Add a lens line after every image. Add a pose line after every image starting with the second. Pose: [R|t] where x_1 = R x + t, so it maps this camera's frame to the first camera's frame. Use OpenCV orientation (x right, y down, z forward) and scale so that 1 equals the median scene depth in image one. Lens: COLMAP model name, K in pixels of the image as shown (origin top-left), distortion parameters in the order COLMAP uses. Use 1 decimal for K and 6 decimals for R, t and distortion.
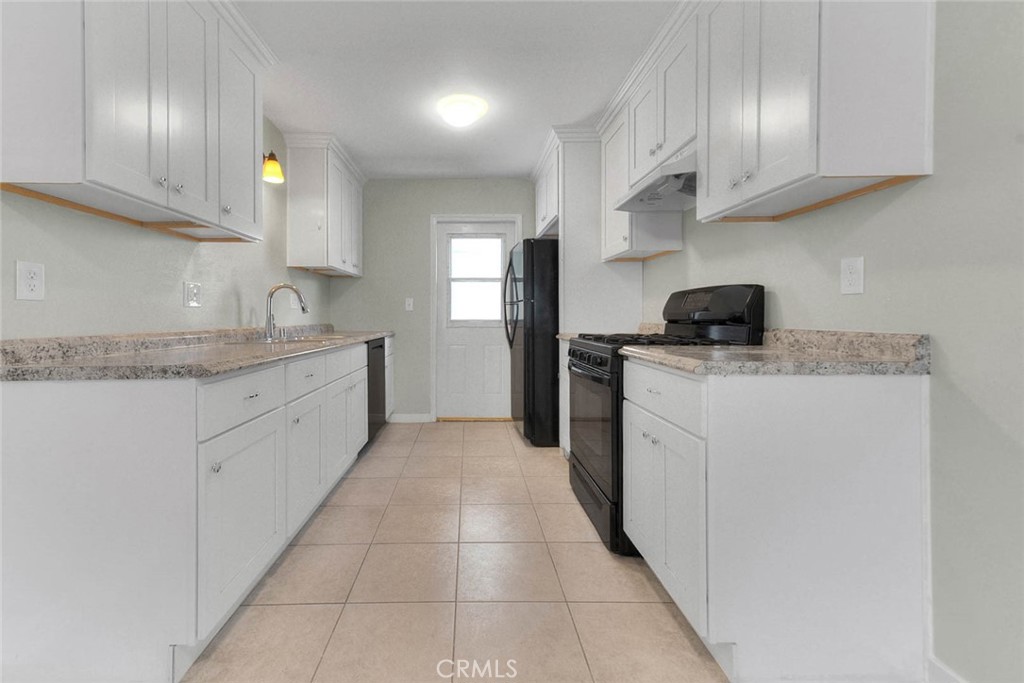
lens RADIAL K [[415.5, 0, 478.5], [0, 415.5, 318.5], [0, 0, 1]] dist [0.012825, -0.000162]
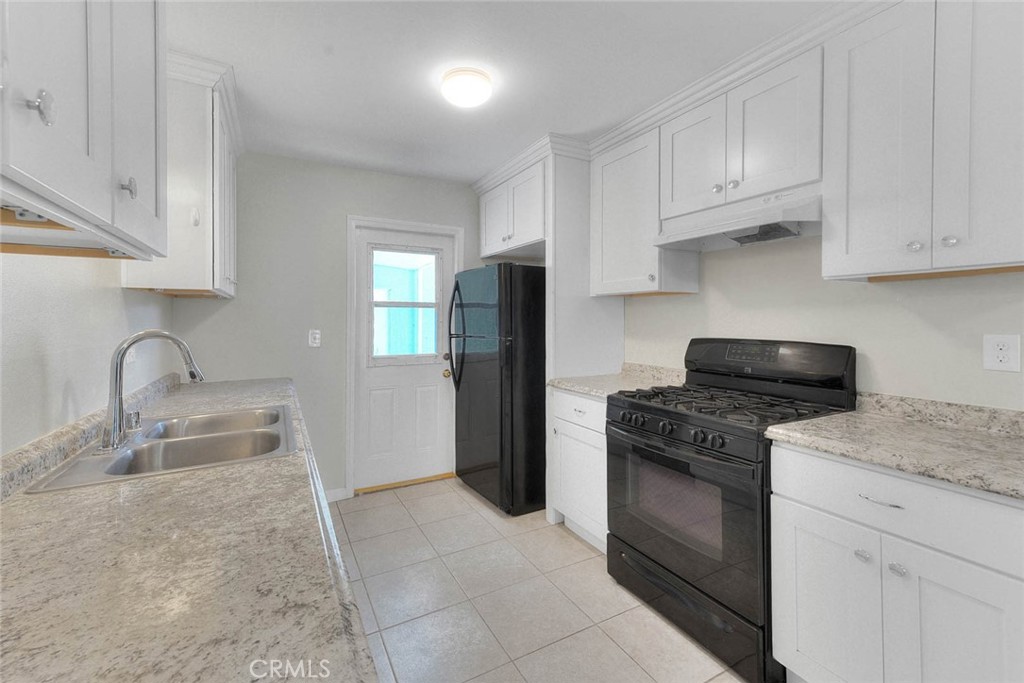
lens RADIAL K [[415.5, 0, 505.2], [0, 415.5, 322.1], [0, 0, 1]] dist [0.012825, -0.000162]
pose [[0.888792, -0.000312, 0.458311, -0.334782], [0.002350, 0.999990, -0.003876, -0.095420], [-0.458305, 0.004522, 0.888783, 0.360806]]
